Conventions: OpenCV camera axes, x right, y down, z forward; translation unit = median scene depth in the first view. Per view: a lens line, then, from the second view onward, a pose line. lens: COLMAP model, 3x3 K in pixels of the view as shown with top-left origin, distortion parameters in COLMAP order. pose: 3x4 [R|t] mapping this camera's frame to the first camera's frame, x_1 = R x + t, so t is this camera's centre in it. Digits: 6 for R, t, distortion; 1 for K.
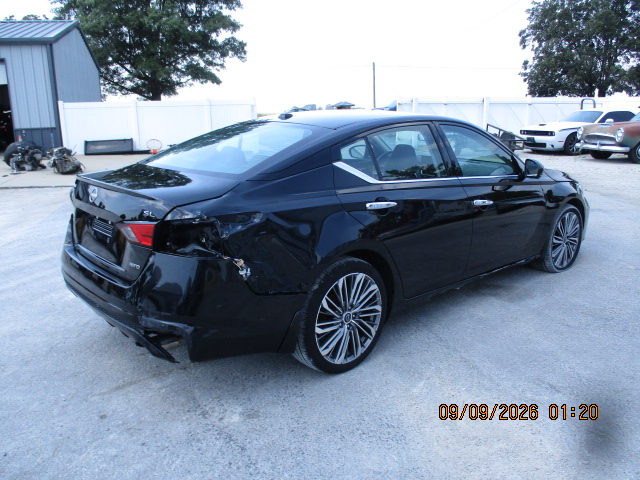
lens RADIAL K [[532.6, 0, 320.0], [0, 532.6, 240.0], [0, 0, 1]] dist [-0.041647, 0.011813]
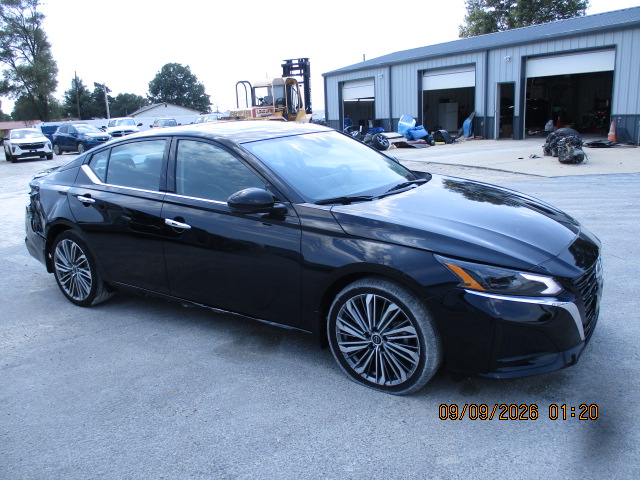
lens RADIAL K [[532.6, 0, 320.0], [0, 532.6, 240.0], [0, 0, 1]] dist [-0.041647, 0.011813]
pose [[0.299987, 0.234758, -0.924606, 1.535161], [-0.199430, 0.963263, 0.179868, -0.319025], [0.932864, 0.130436, 0.335784, 1.105058]]
